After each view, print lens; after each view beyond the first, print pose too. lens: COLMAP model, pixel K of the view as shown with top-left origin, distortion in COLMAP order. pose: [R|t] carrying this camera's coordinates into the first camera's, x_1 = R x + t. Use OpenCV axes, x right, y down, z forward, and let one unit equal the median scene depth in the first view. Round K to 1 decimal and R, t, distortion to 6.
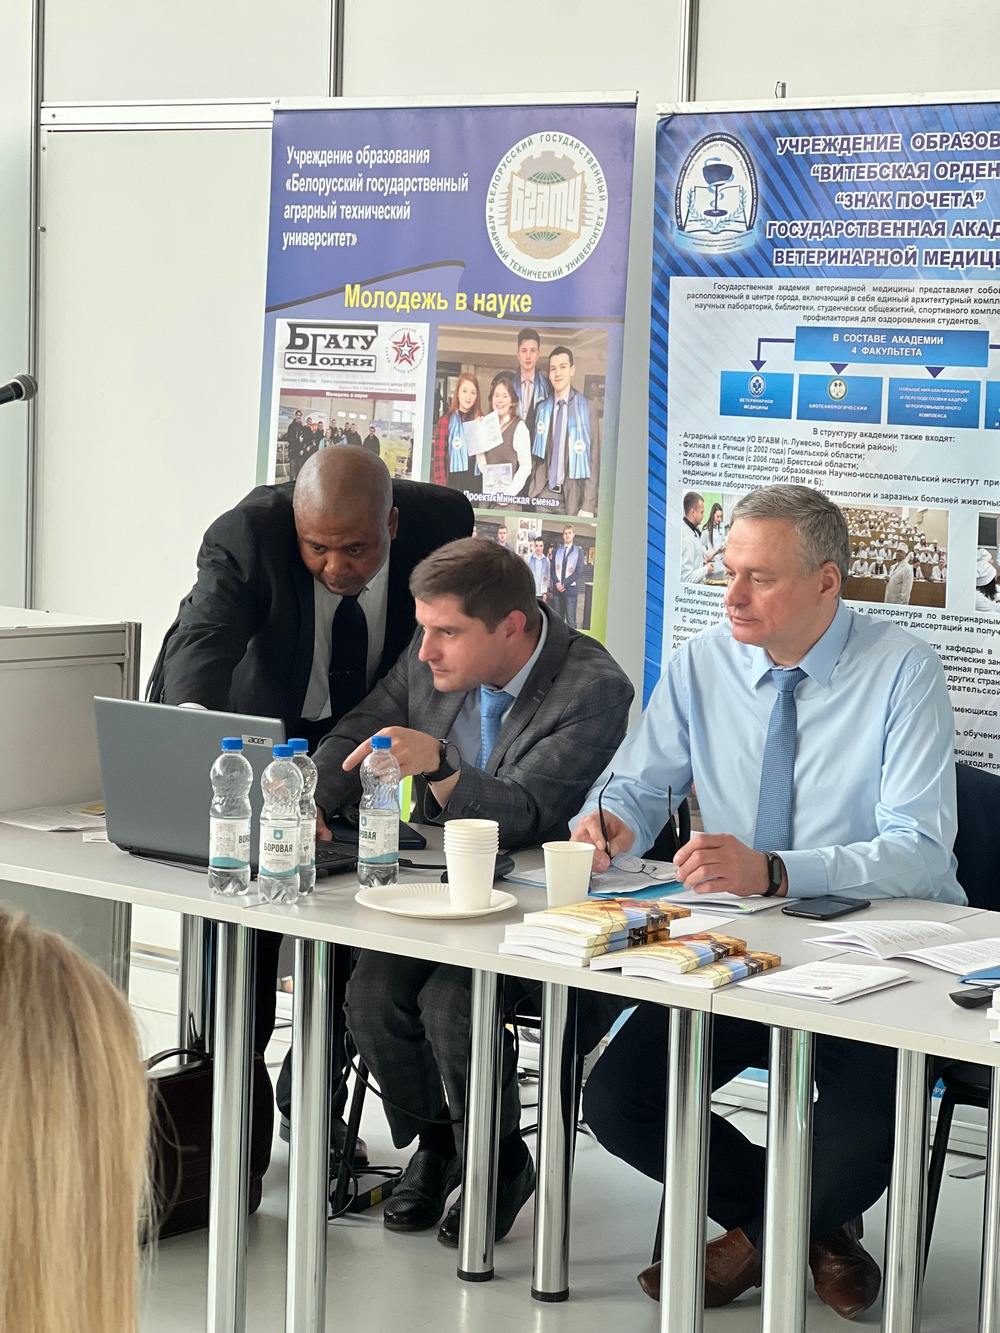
lens RADIAL K [[2964.4, 0, 509.1], [0, 2964.4, 633.6], [0, 0, 1]] dist [-0.297459, 7.912034]
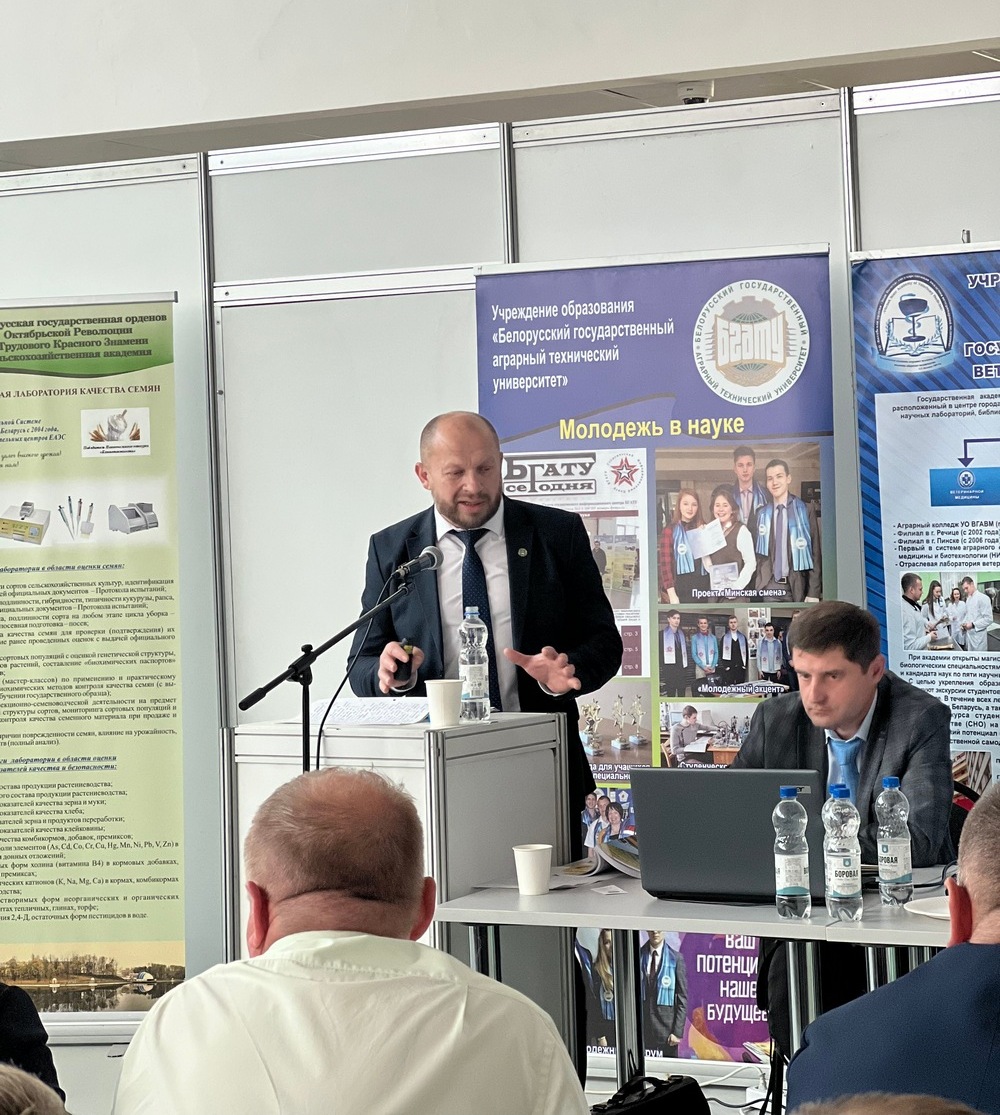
lens RADIAL K [[2970.6, 0, 504.0], [0, 2970.6, 422.3], [0, 0, 1]] dist [-0.381540, 10.358494]
pose [[0.985531, -0.068103, 0.155215, -0.268868], [0.085051, 0.990797, -0.105300, 0.003185], [-0.146615, 0.116977, 0.982253, -0.142115]]
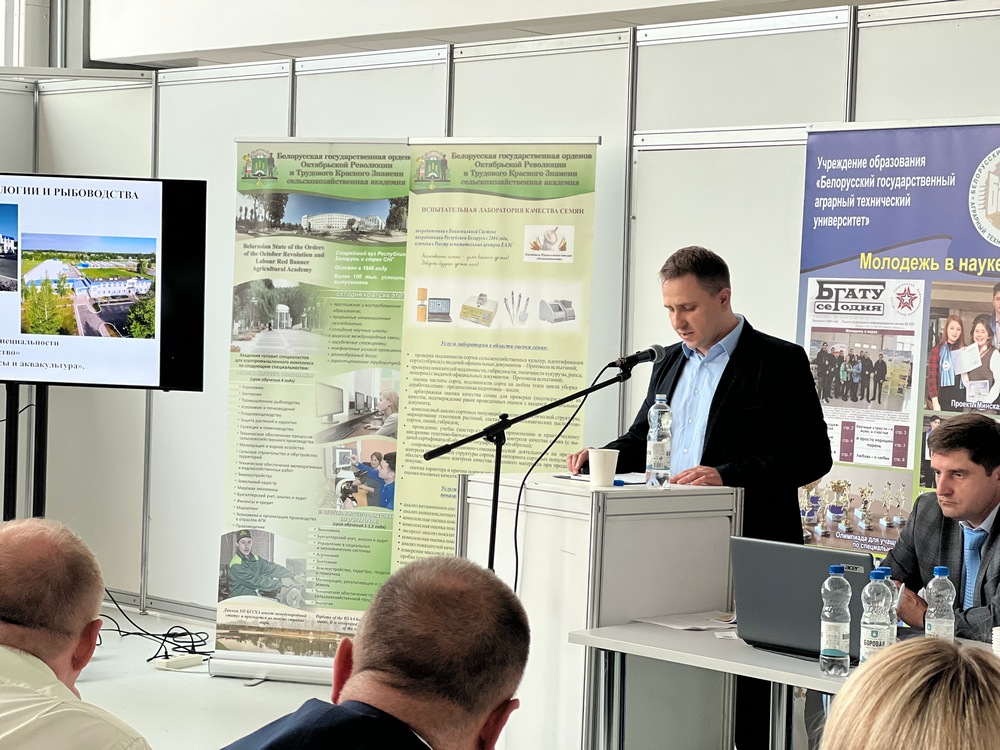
lens RADIAL K [[2223.9, 0, 494.8], [0, 2223.9, 370.7], [0, 0, 1]] dist [-0.297459, 7.912034]
pose [[0.986179, 0.001101, -0.165682, -0.054383], [-0.011946, 0.997848, -0.064472, 0.008515], [0.165254, 0.065560, 0.984070, -0.069364]]
